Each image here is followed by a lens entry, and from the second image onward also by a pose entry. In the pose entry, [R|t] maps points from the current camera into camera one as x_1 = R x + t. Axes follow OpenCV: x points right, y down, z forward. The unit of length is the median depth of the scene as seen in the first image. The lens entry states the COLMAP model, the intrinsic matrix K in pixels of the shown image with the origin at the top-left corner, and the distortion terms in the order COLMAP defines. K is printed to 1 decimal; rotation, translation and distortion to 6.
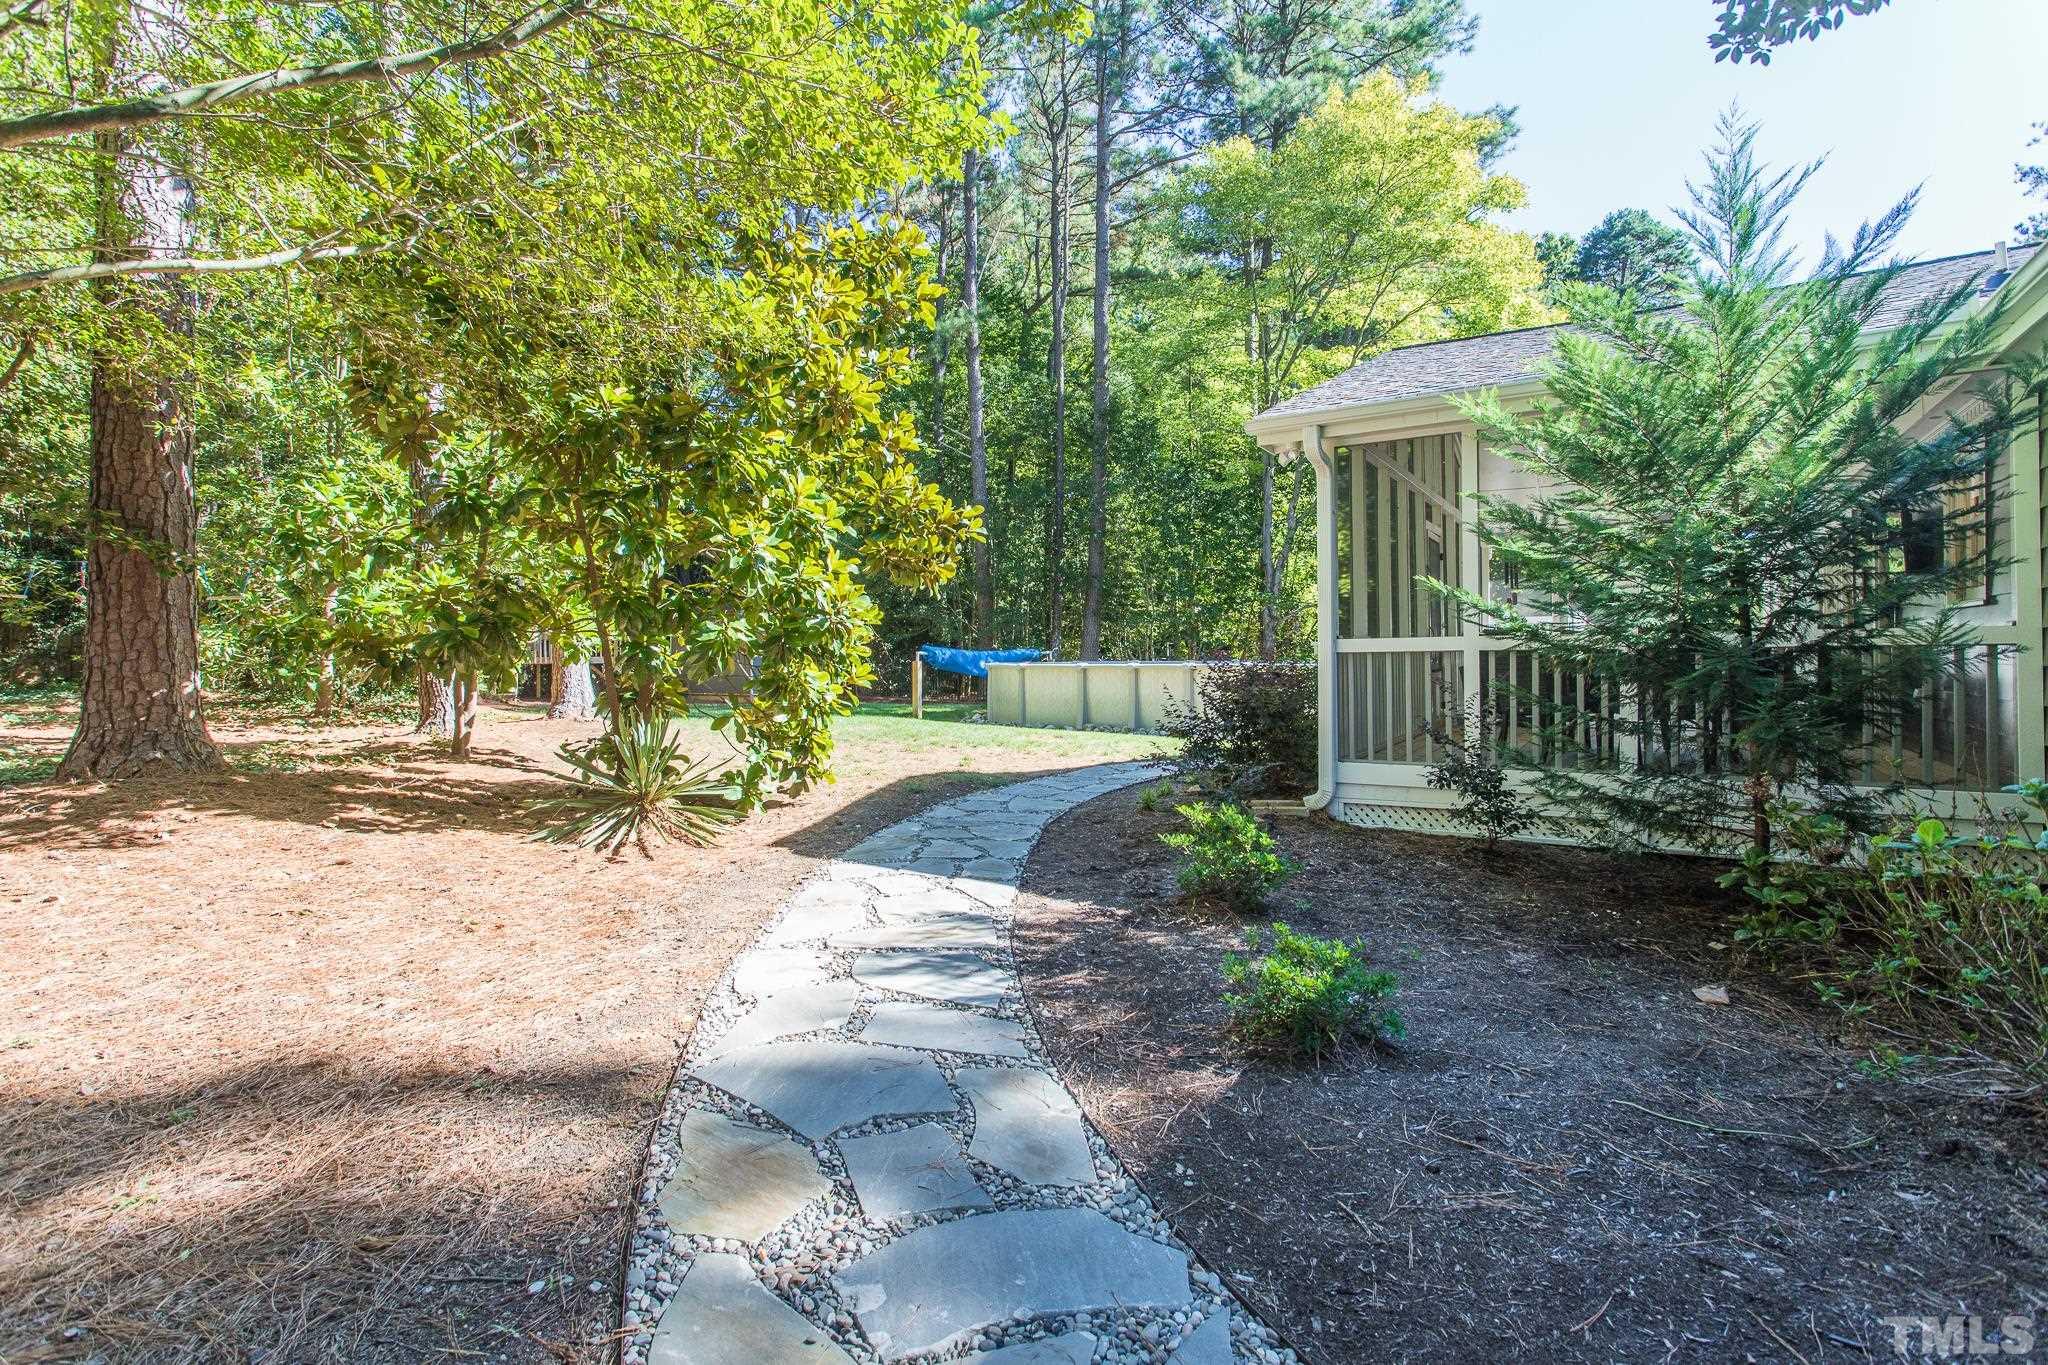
lens RADIAL K [[1020.2, 0, 1024.0], [0, 1020.2, 679.3], [0, 0, 1]] dist [-0.003547, -0.000444]
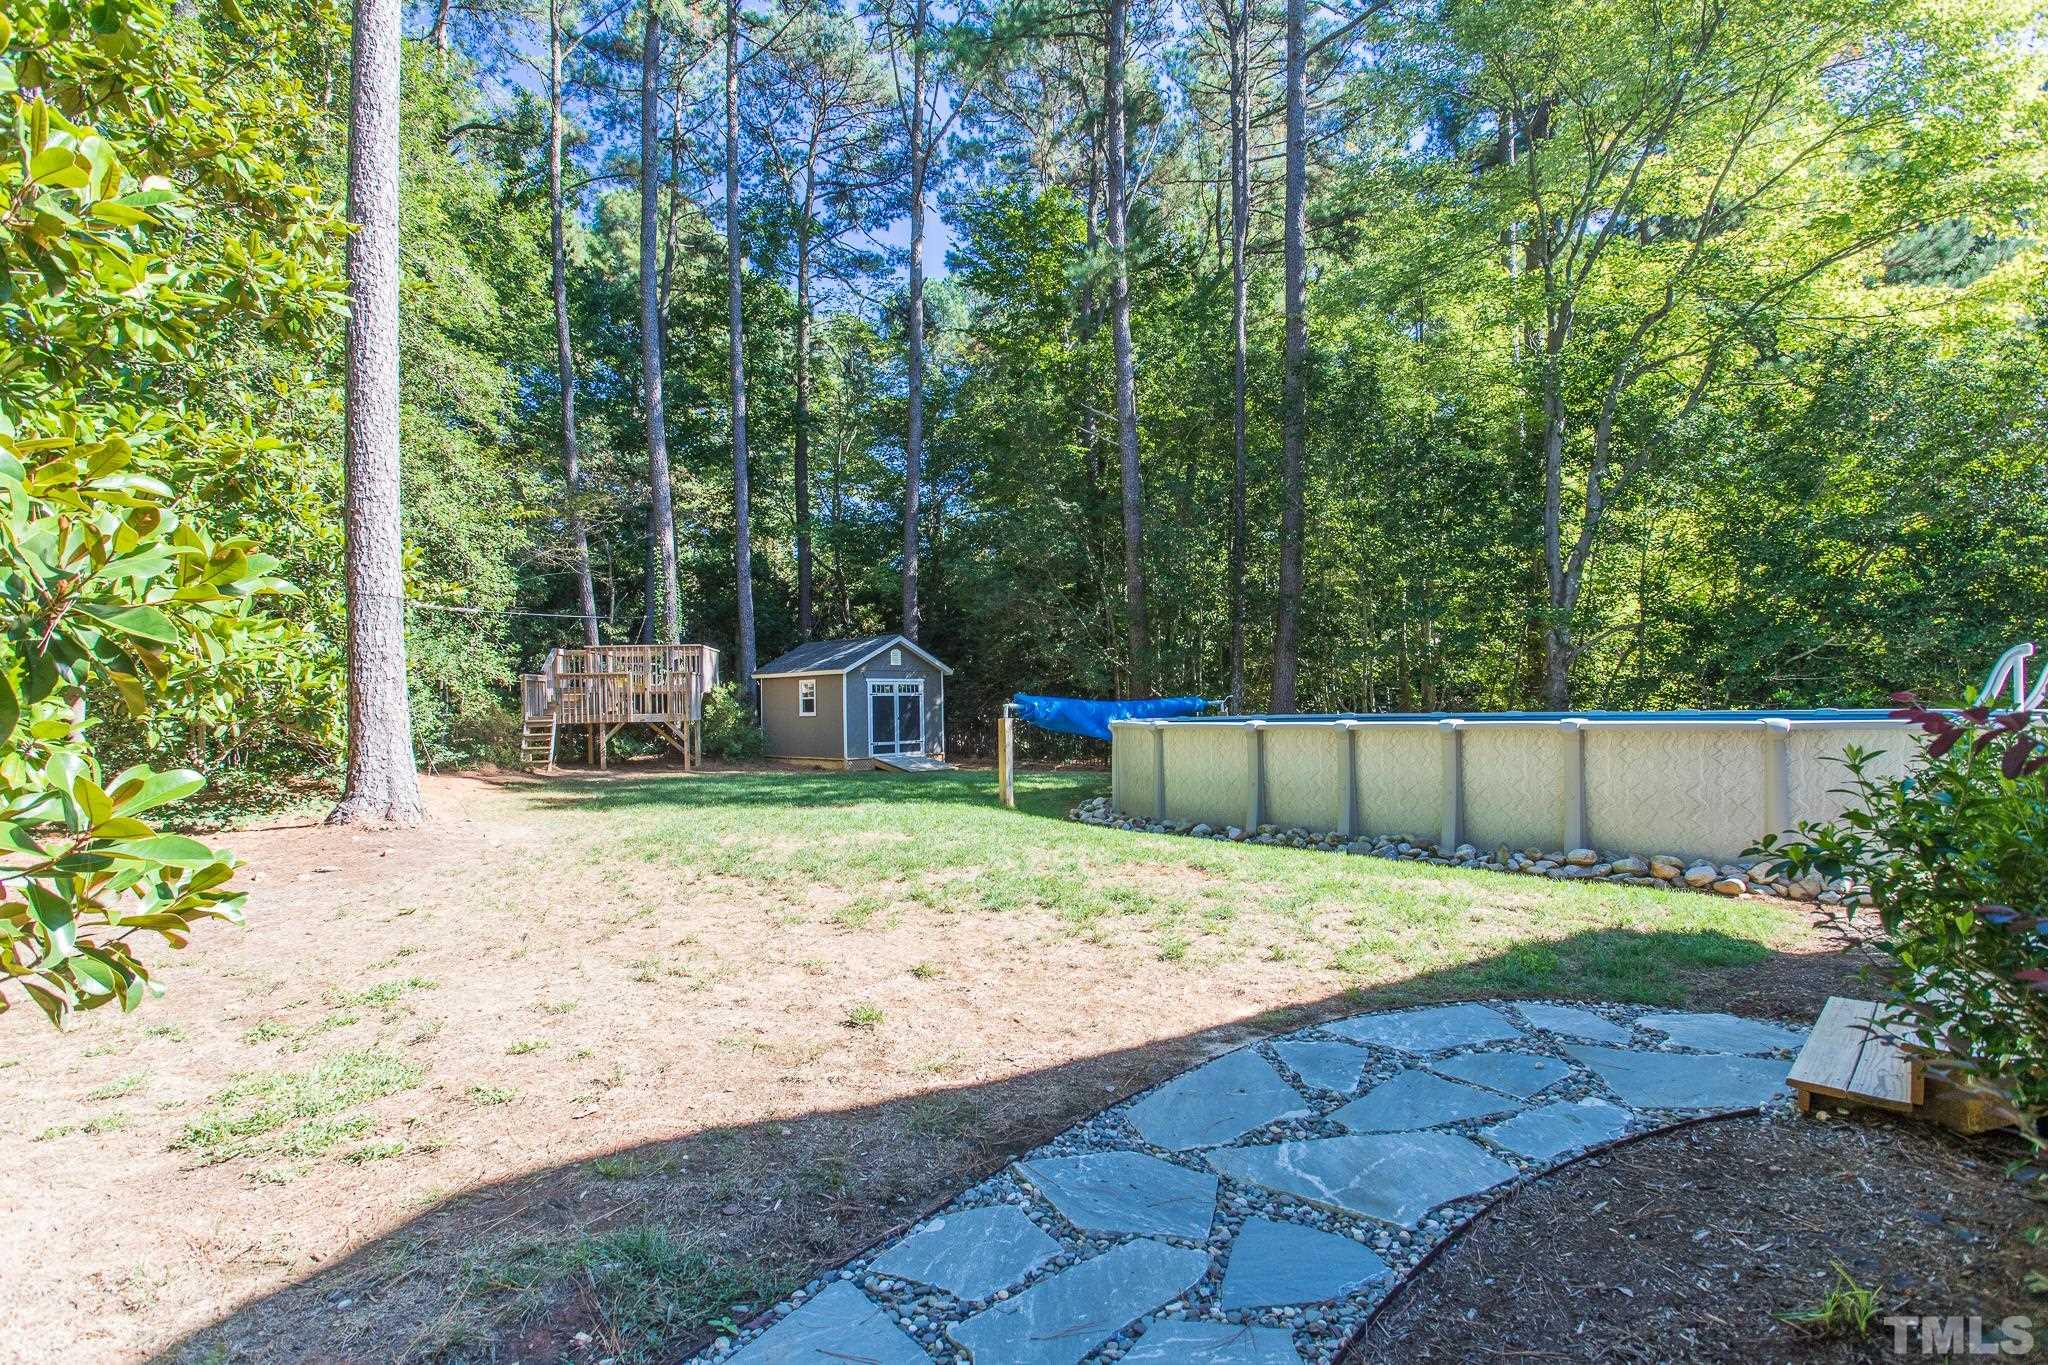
lens RADIAL K [[1020.2, 0, 1022.9], [0, 1020.2, 724.8], [0, 0, 1]] dist [-0.003547, -0.000444]
pose [[0.980603, -0.005960, -0.195916, 0.025544], [0.004994, 0.999973, -0.005427, -0.007075], [0.195943, 0.004343, 0.980606, 0.253002]]
